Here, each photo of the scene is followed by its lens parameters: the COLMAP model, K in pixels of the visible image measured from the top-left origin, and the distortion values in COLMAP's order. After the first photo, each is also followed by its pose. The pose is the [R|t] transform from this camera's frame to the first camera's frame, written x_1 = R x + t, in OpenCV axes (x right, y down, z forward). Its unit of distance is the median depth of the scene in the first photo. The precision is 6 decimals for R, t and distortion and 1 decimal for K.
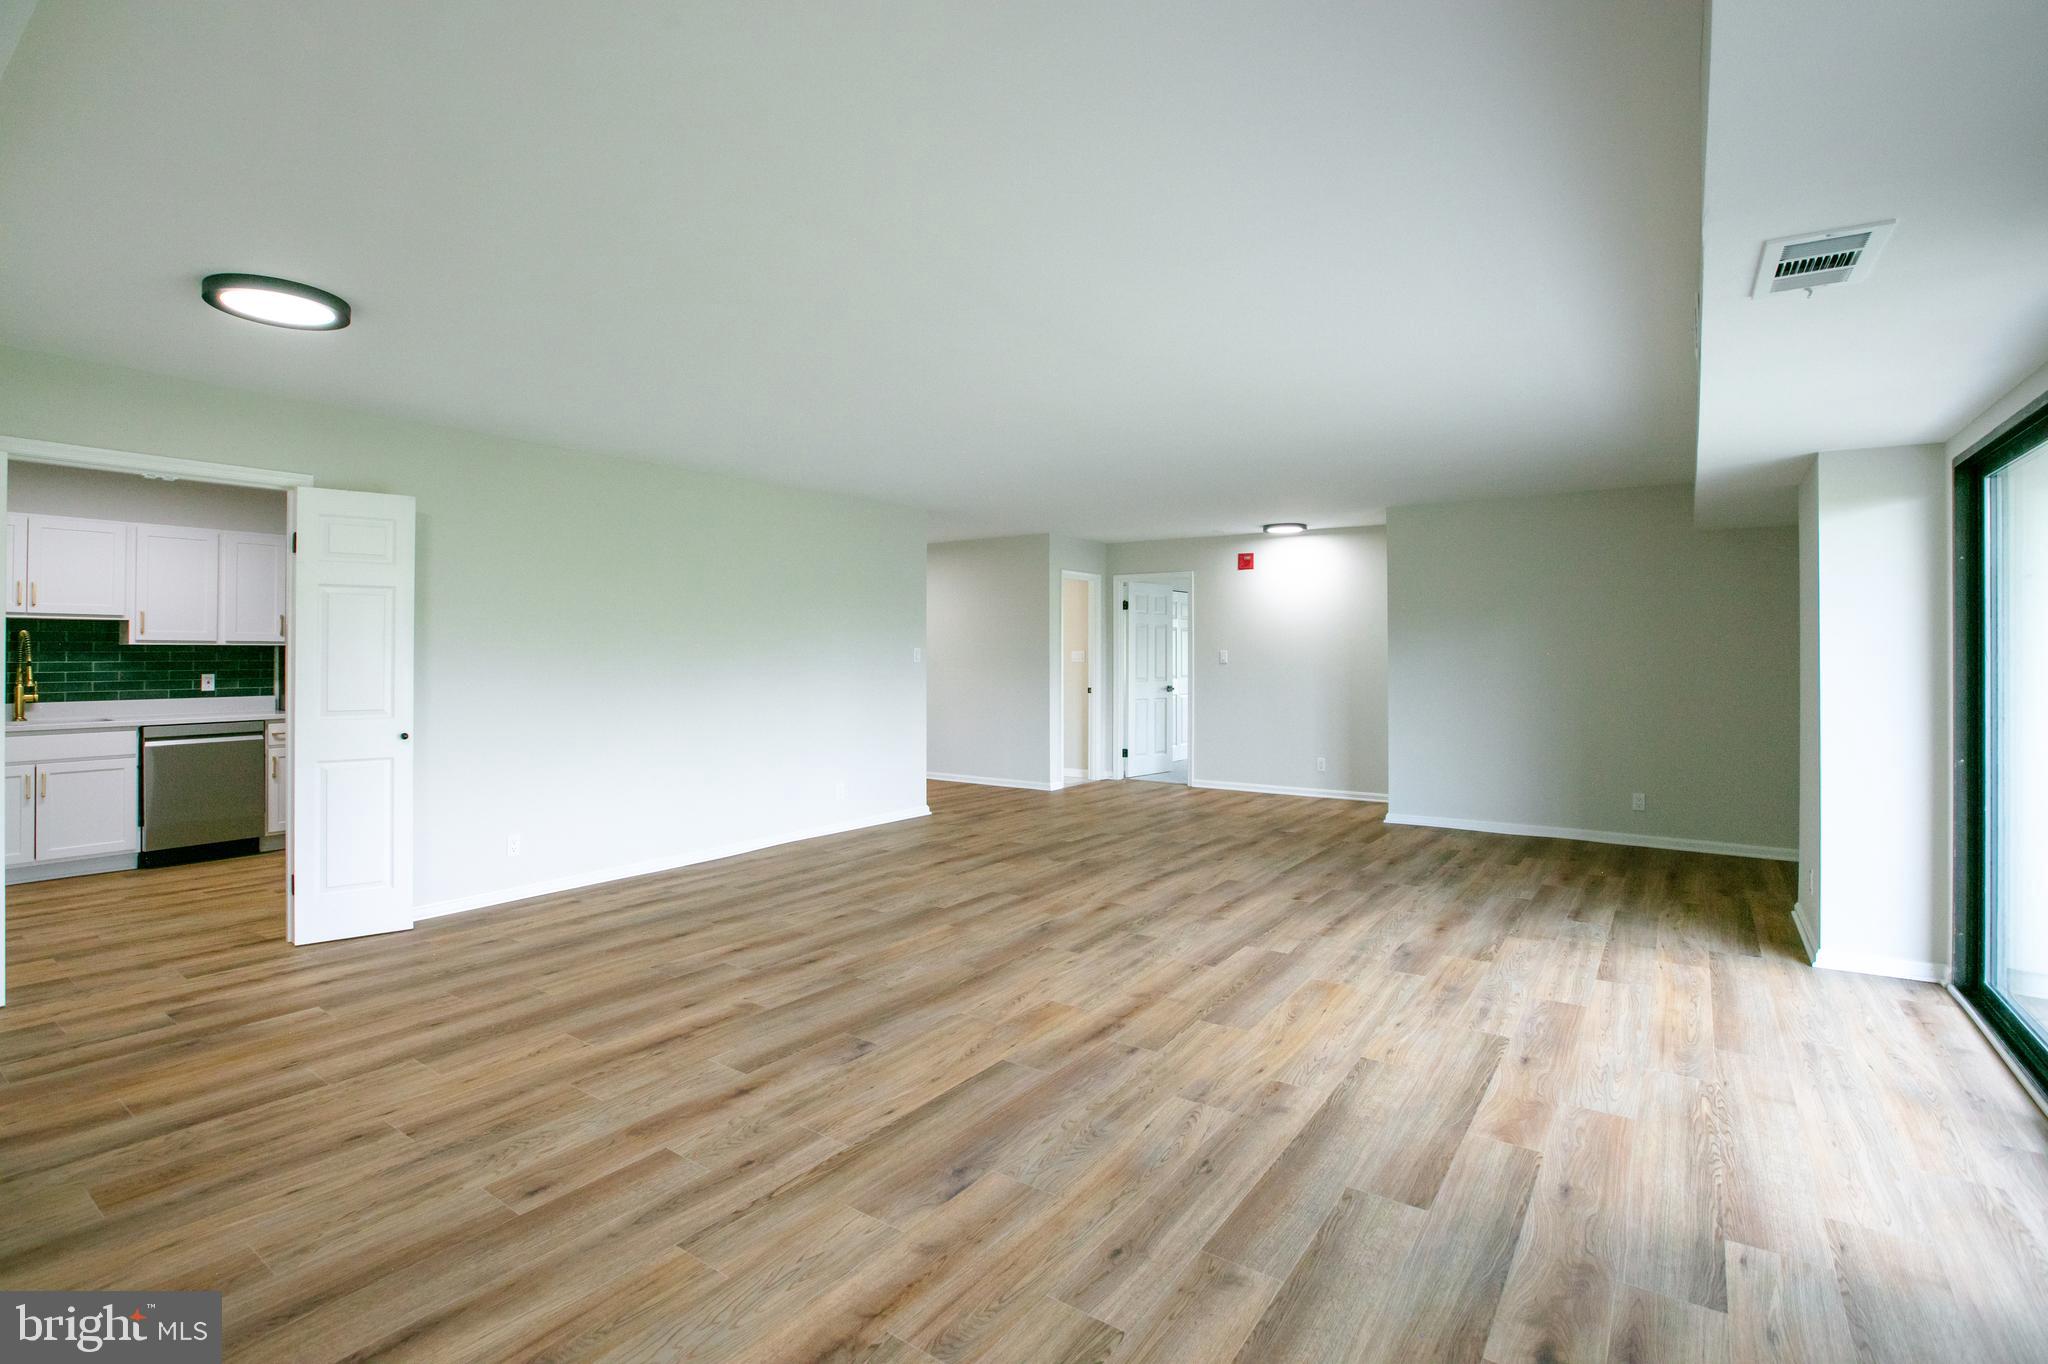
lens RADIAL K [[954.7, 0, 1027.3], [0, 954.7, 643.8], [0, 0, 1]] dist [-0.061743, 0.026403]
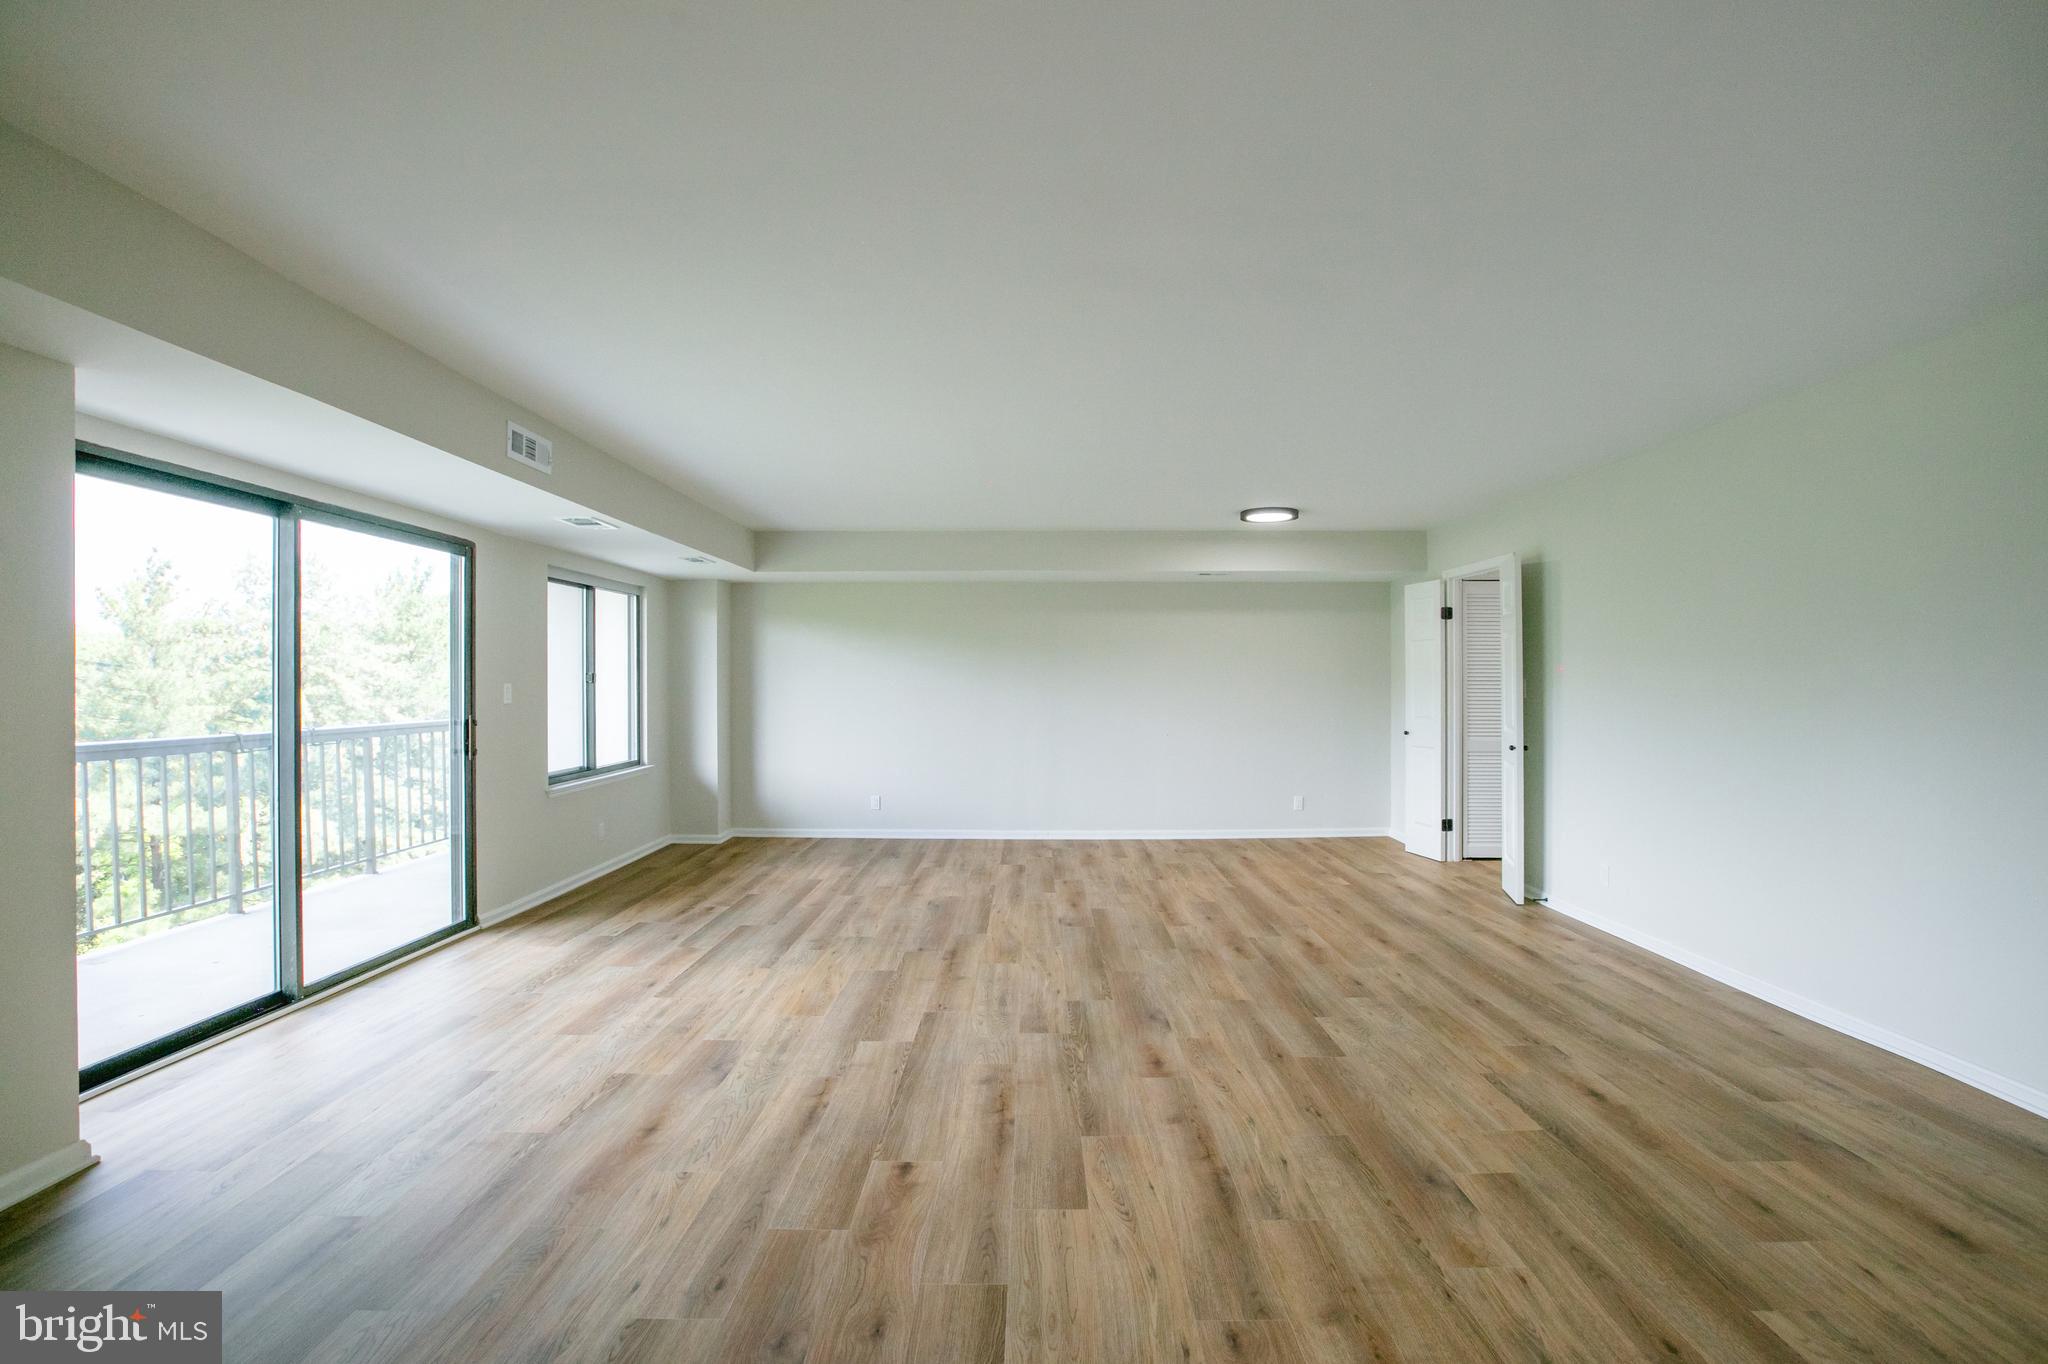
lens RADIAL K [[960.0, 0, 1027.3], [0, 960.0, 683.3], [0, 0, 1]] dist [-0.048619, 0.016480]
pose [[-0.820725, 0.000683, -0.571324, 0.703045], [0.006558, 0.999945, -0.008225, 0.020872], [0.571286, -0.010497, -0.820684, 1.967384]]
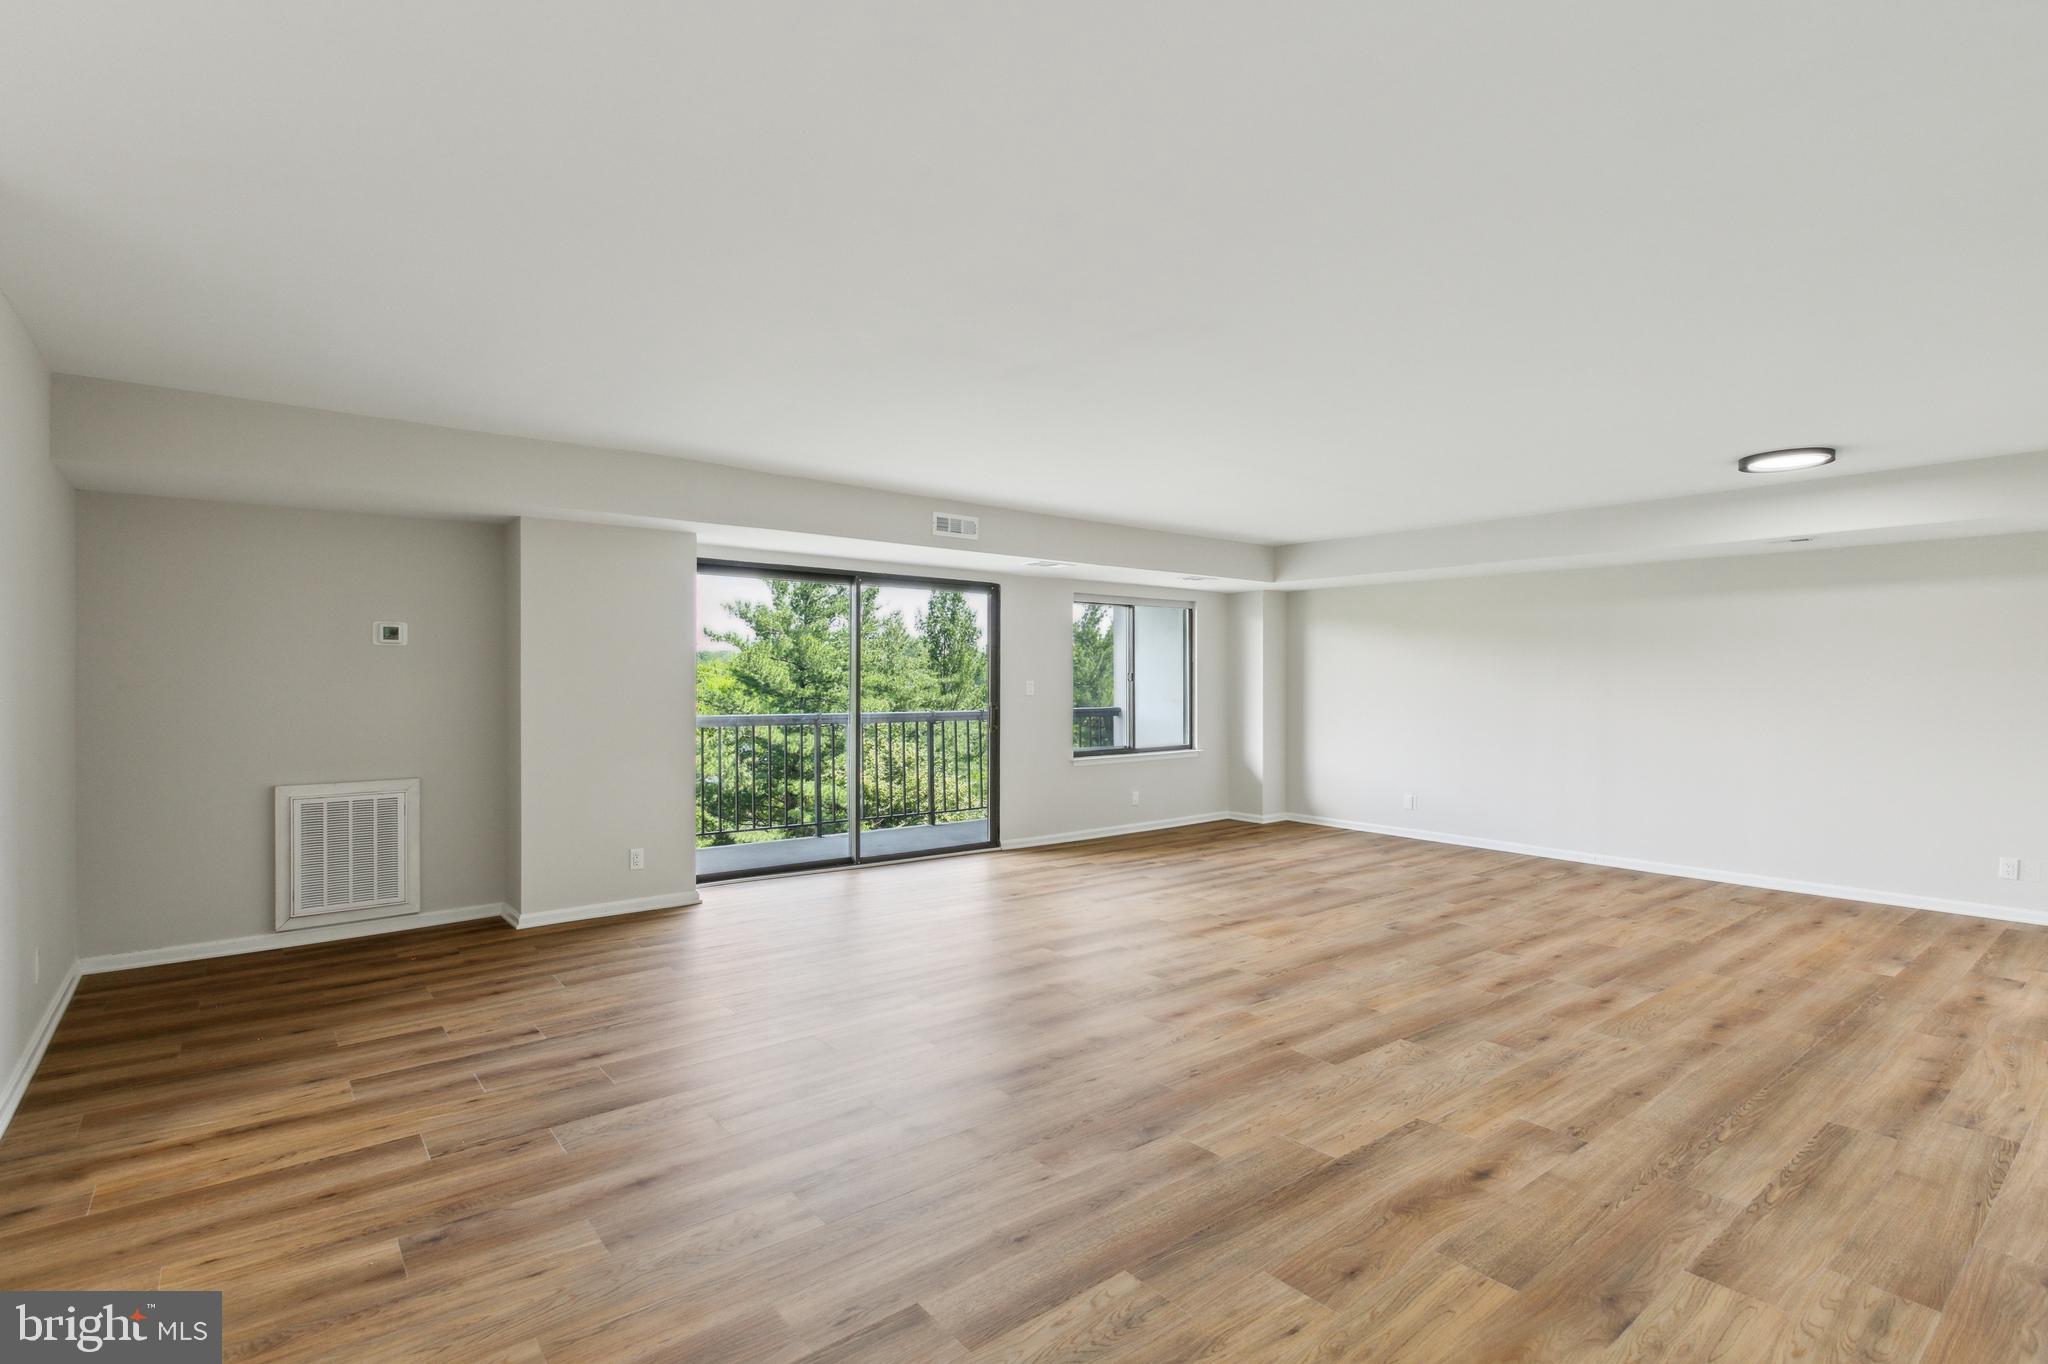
lens RADIAL K [[972.2, 0, 1022.5], [0, 972.2, 695.1], [0, 0, 1]] dist [0.011981, -0.006298]
pose [[-0.961571, -0.008092, 0.274437, -0.017047], [-0.006916, 0.999962, 0.005254, 0.023798], [-0.274469, 0.003154, -0.961591, 2.341498]]
